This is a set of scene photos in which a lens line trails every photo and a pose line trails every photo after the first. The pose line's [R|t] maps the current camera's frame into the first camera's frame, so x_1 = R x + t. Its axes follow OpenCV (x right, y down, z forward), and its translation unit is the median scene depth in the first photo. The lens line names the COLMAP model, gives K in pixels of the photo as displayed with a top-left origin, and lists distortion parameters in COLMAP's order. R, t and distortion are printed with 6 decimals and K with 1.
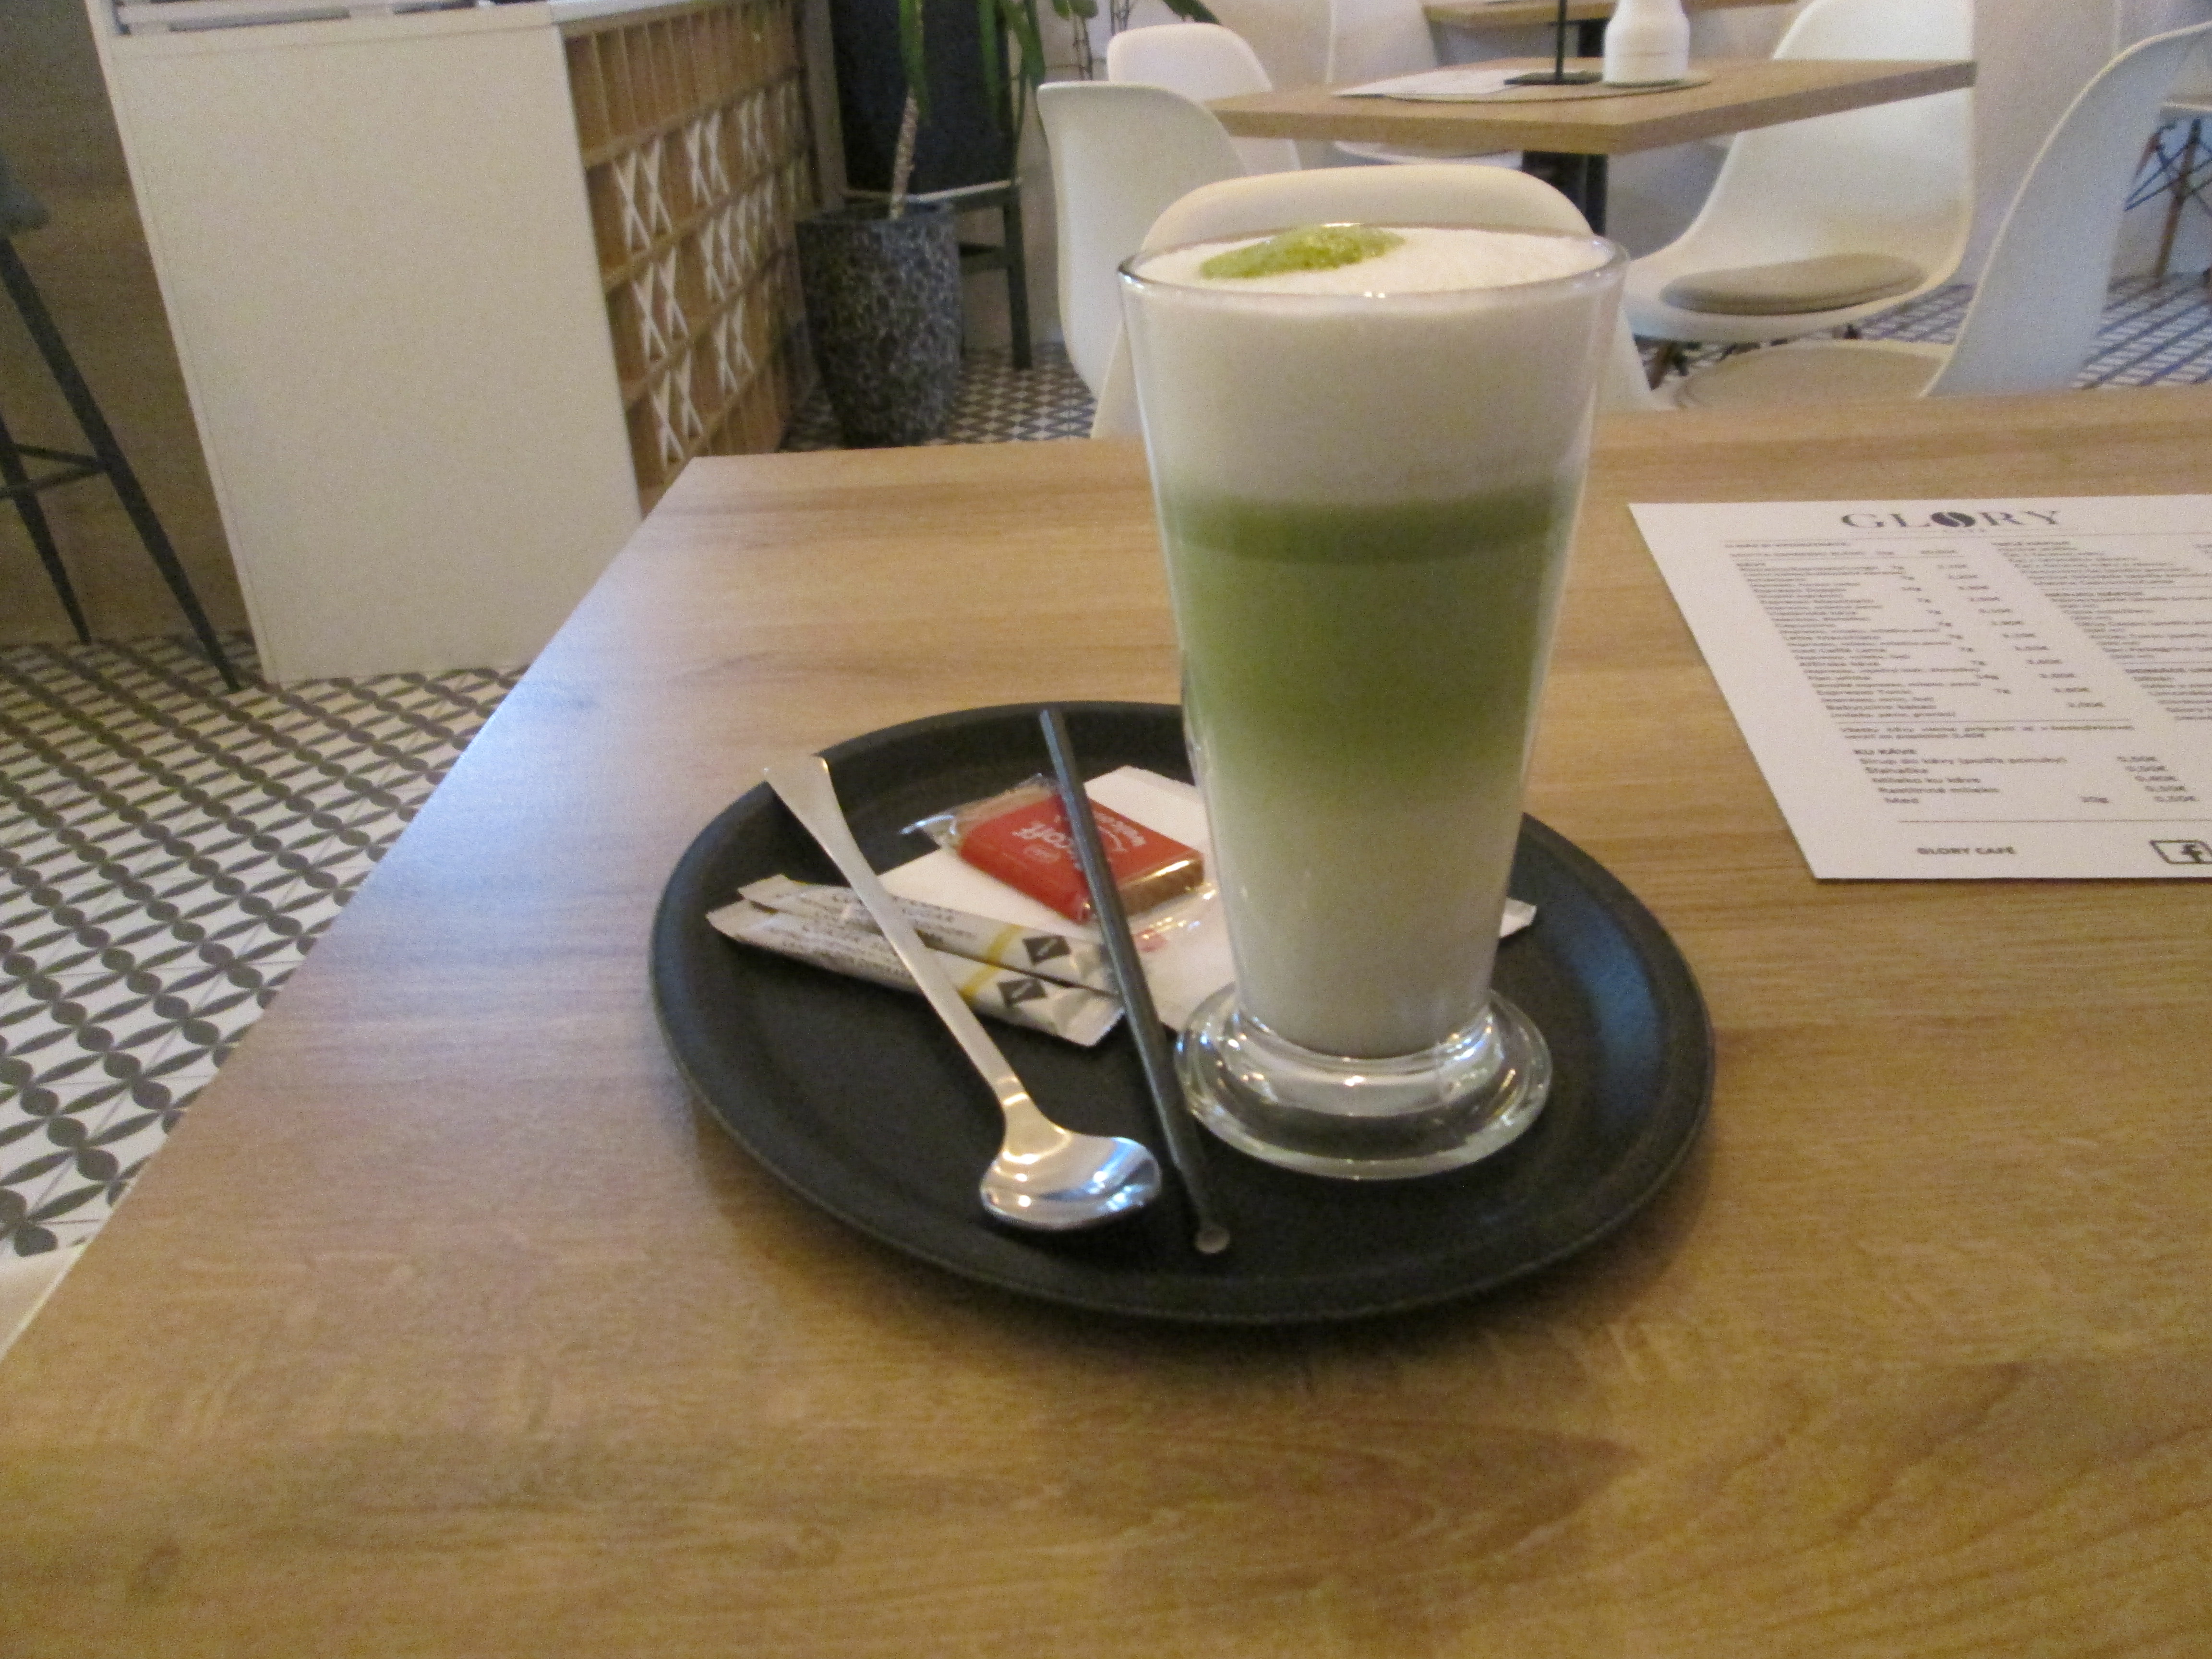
lens RADIAL K [[1879.7, 0, 1057.9], [0, 1879.7, 911.2], [0, 0, 1]] dist [-0.017271, -0.008051]
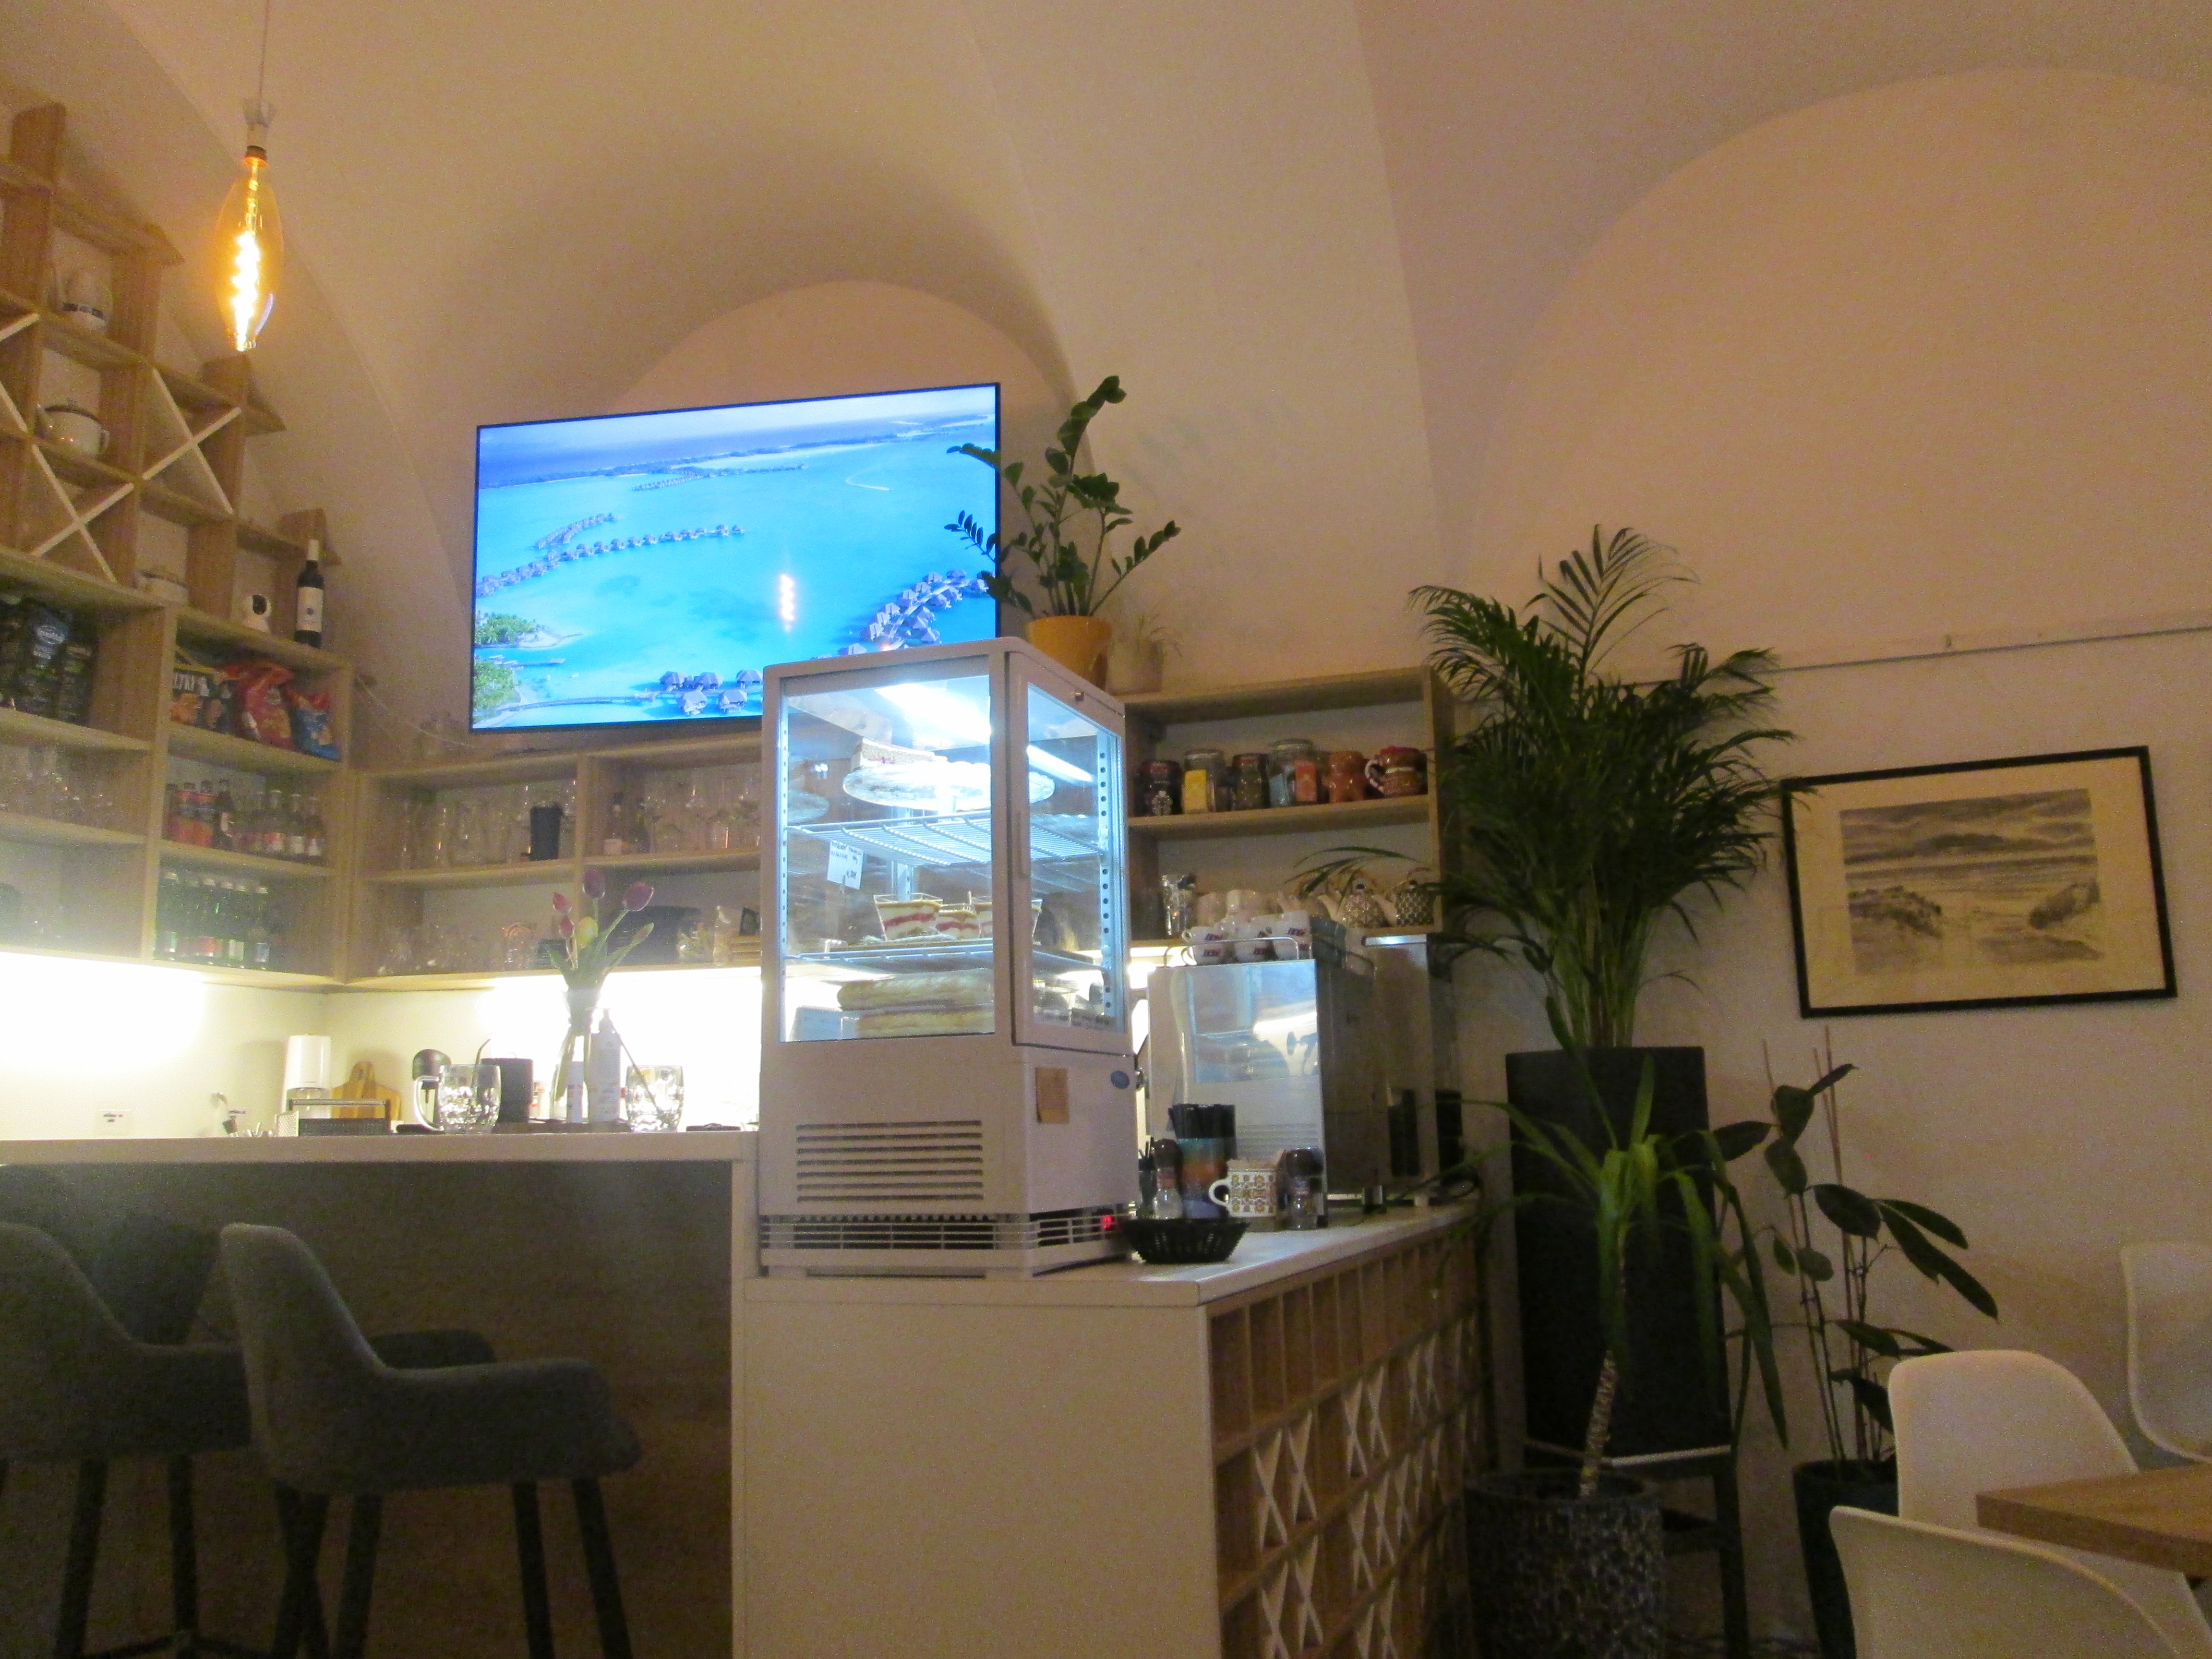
lens RADIAL K [[1918.2, 0, 1106.0], [0, 1918.2, 829.5], [0, 0, 1]] dist [-0.014715, 0.009803]
pose [[0.950637, -0.015803, -0.309901, -0.021101], [-0.168374, 0.812625, -0.557934, -0.099686], [0.260650, 0.582572, 0.769851, 0.115337]]
